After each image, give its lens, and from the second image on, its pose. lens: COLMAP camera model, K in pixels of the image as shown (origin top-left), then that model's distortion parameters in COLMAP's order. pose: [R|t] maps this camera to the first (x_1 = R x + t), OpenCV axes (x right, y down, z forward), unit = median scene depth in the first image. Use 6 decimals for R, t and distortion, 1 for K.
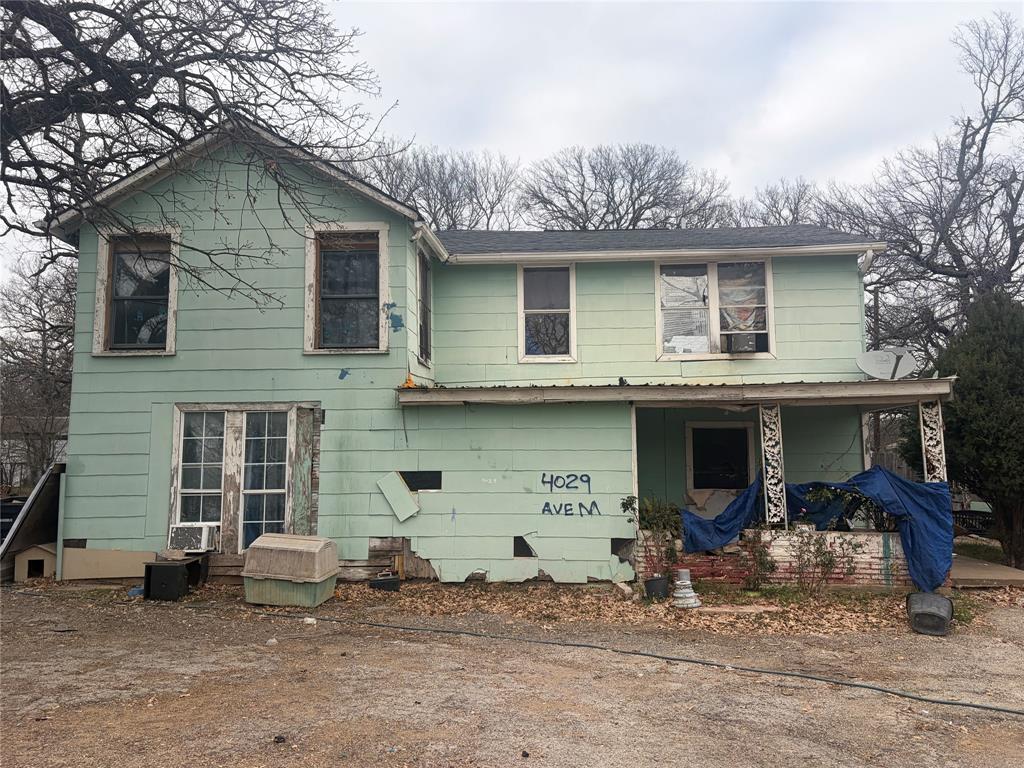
lens RADIAL K [[769.5, 0, 516.0], [0, 769.5, 387.3], [0, 0, 1]] dist [0.048613, -0.025483]
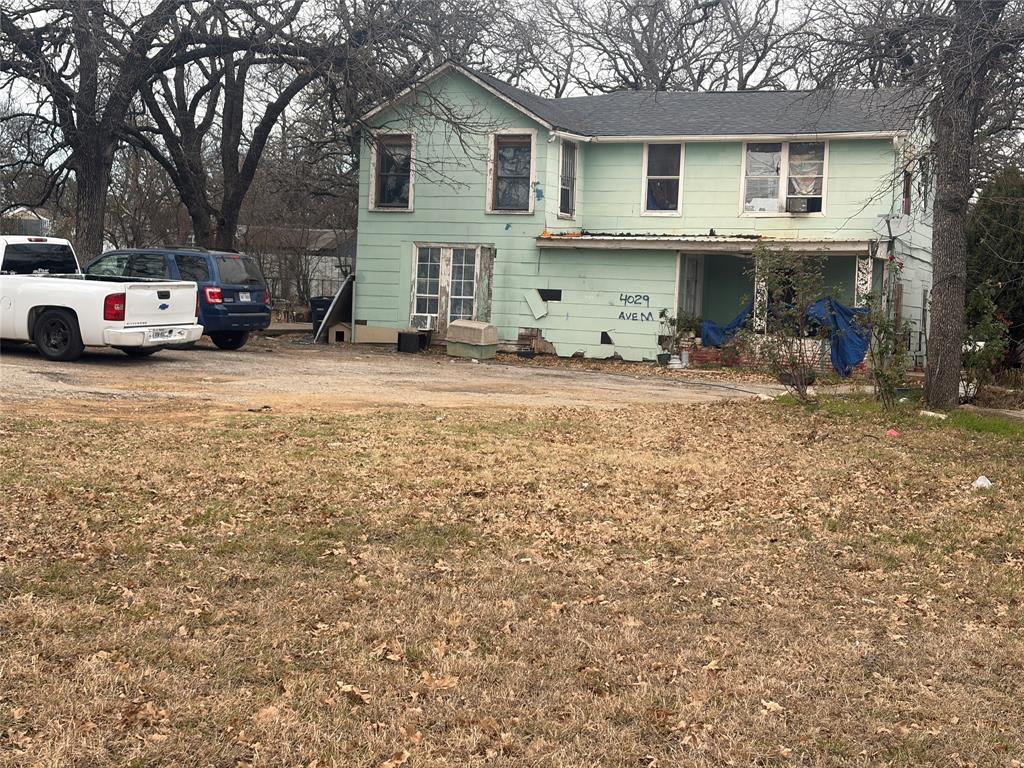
lens RADIAL K [[1545.6, 0, 511.6], [0, 1545.6, 387.1], [0, 0, 1]] dist [0.109367, 0.000000]
pose [[0.932364, 0.063787, -0.355848, 0.948514], [-0.010103, 0.988524, 0.150725, -0.172438], [0.361379, -0.136936, 0.922309, -2.006784]]
